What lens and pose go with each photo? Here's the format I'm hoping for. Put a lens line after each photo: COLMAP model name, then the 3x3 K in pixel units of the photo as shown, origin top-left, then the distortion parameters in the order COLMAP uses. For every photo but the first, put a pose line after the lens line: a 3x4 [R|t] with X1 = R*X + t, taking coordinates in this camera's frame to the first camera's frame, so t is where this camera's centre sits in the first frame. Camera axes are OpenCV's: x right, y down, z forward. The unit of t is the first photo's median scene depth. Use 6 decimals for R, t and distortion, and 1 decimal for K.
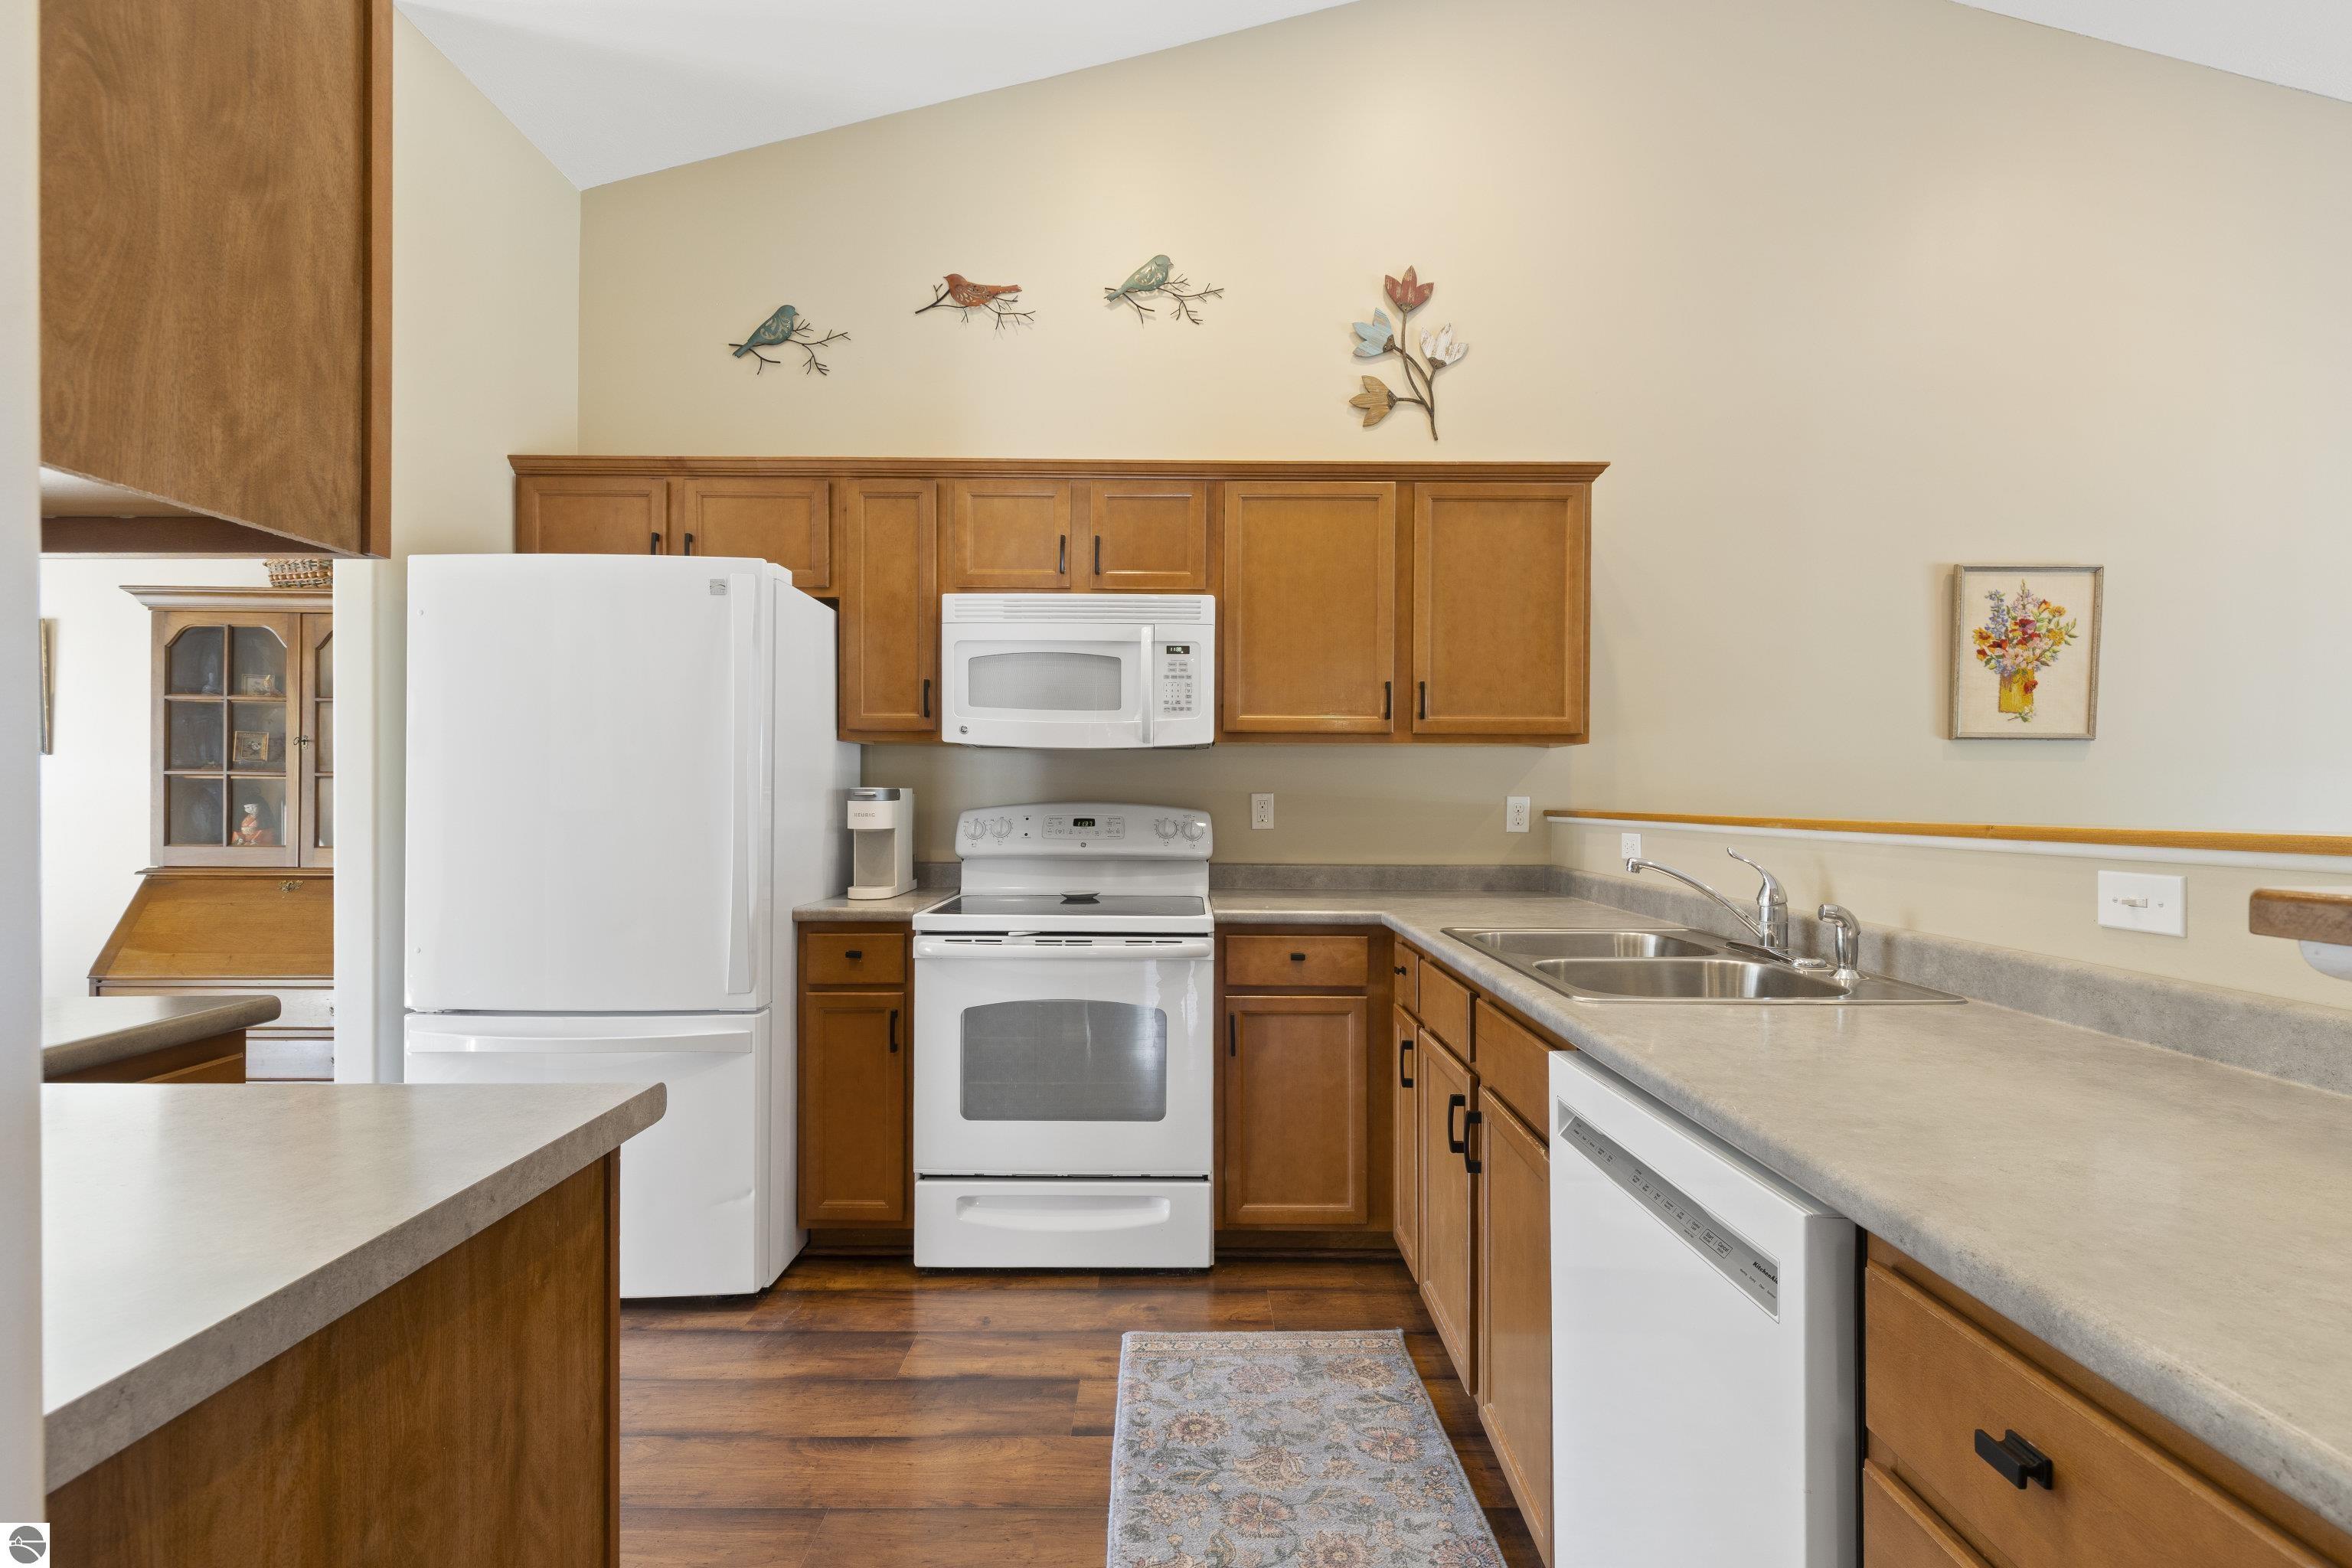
lens RADIAL K [[1059.6, 0, 1167.9], [0, 1059.6, 805.8], [0, 0, 1]] dist [0.002866, -0.001140]
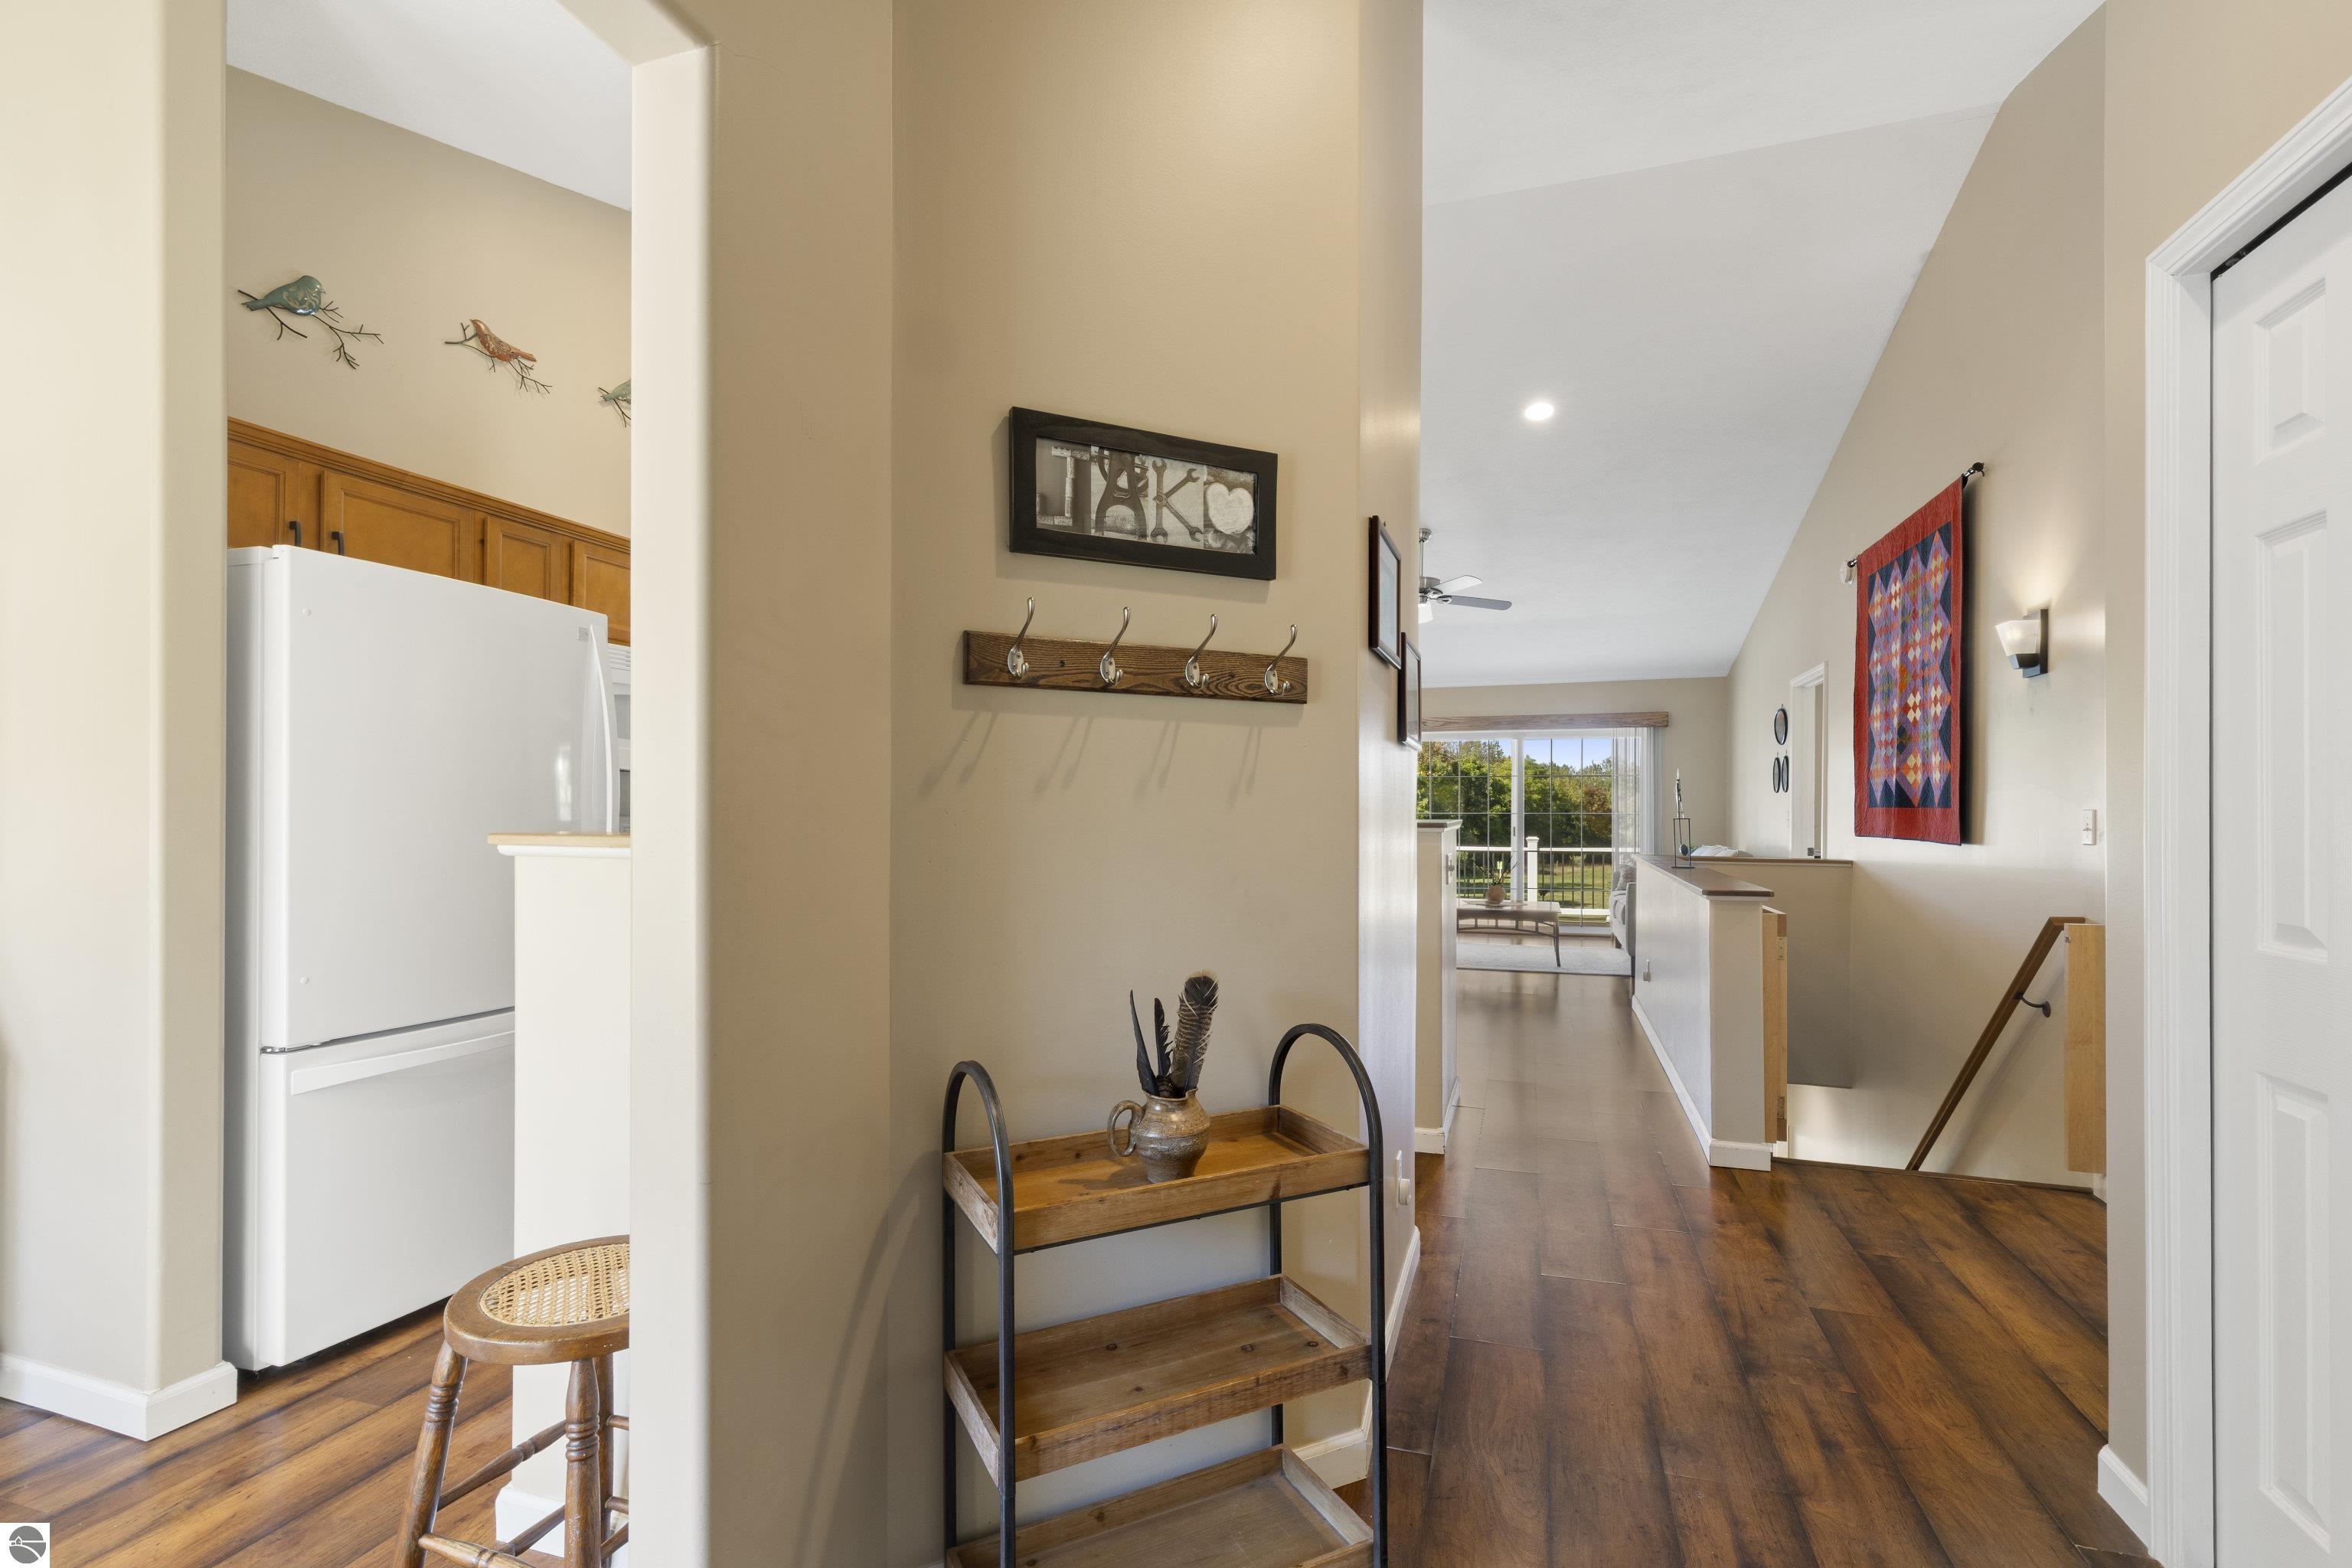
lens RADIAL K [[1059.6, 0, 1189.6], [0, 1059.6, 793.9], [0, 0, 1]] dist [0.002866, -0.001140]
pose [[0.309657, 0.010172, 0.950794, -1.104511], [0.007248, 0.999888, -0.013058, -0.004655], [-0.950821, 0.010935, 0.309549, -0.011083]]
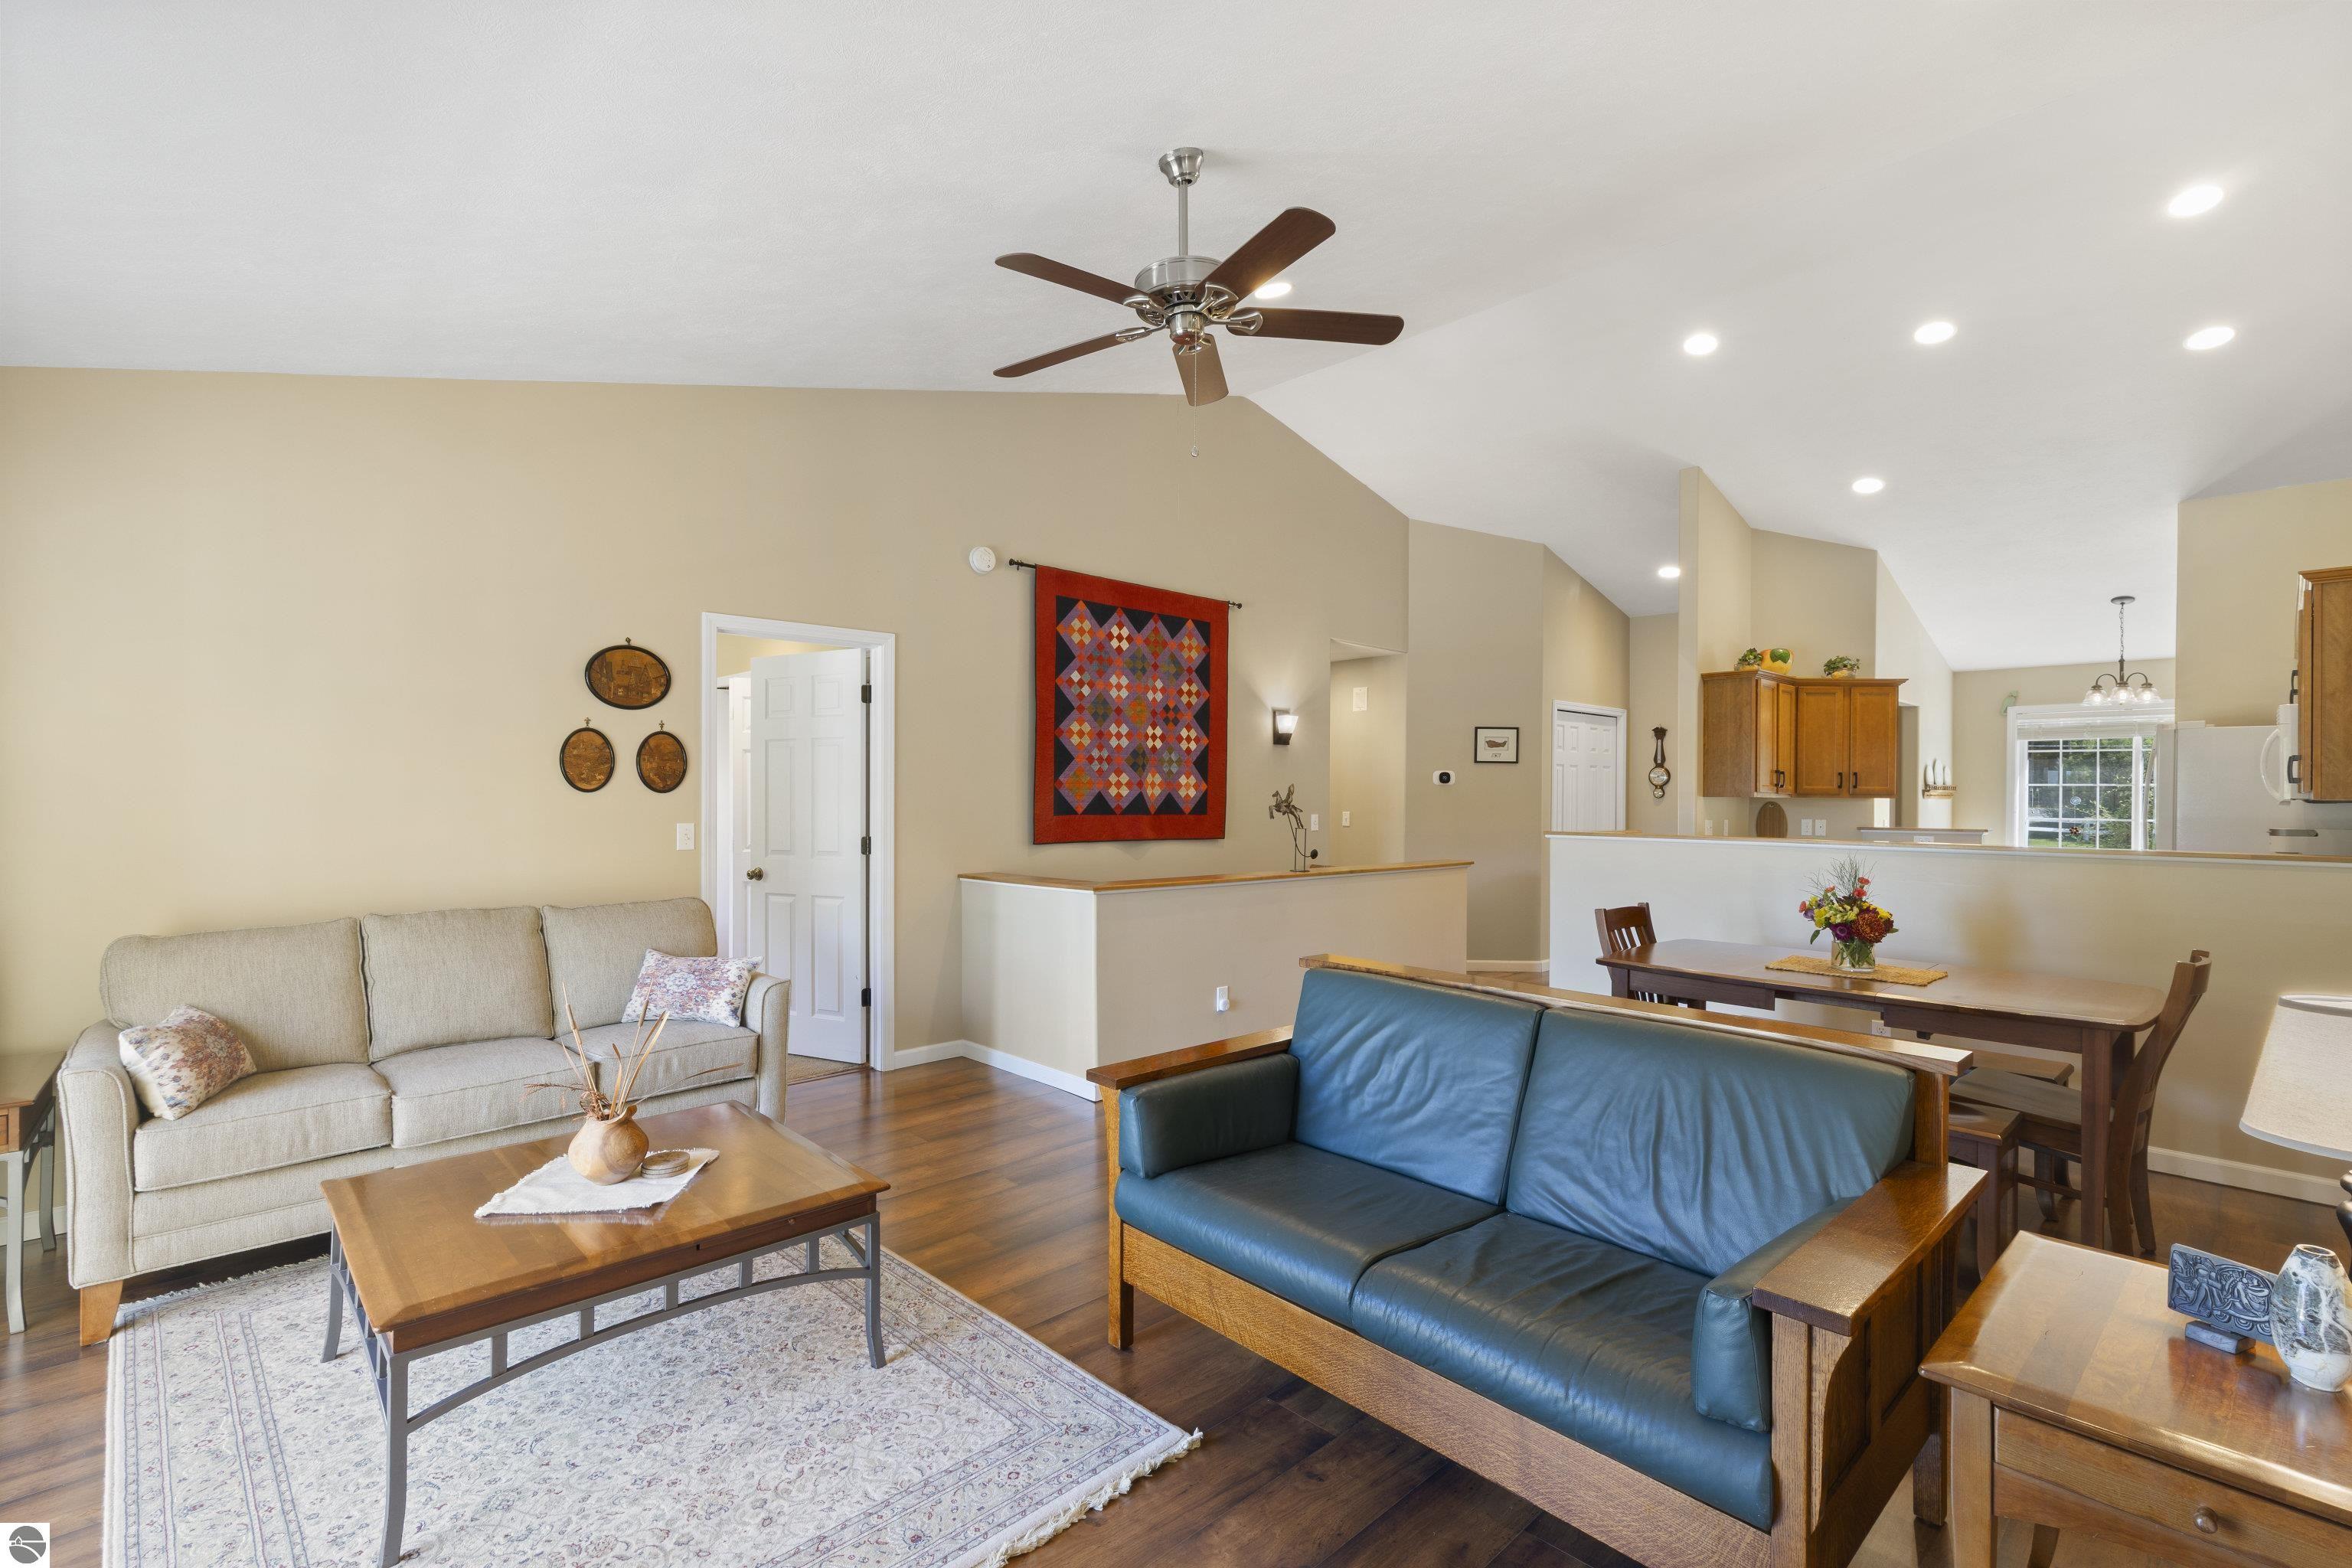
lens RADIAL K [[1059.6, 0, 1191.6], [0, 1059.6, 772.3], [0, 0, 1]] dist [0.002866, -0.001140]
pose [[-0.725055, -0.022708, -0.688317, 2.181431], [-0.016061, 0.999742, -0.016064, -0.048640], [0.688504, -0.000592, -0.725232, 1.018327]]
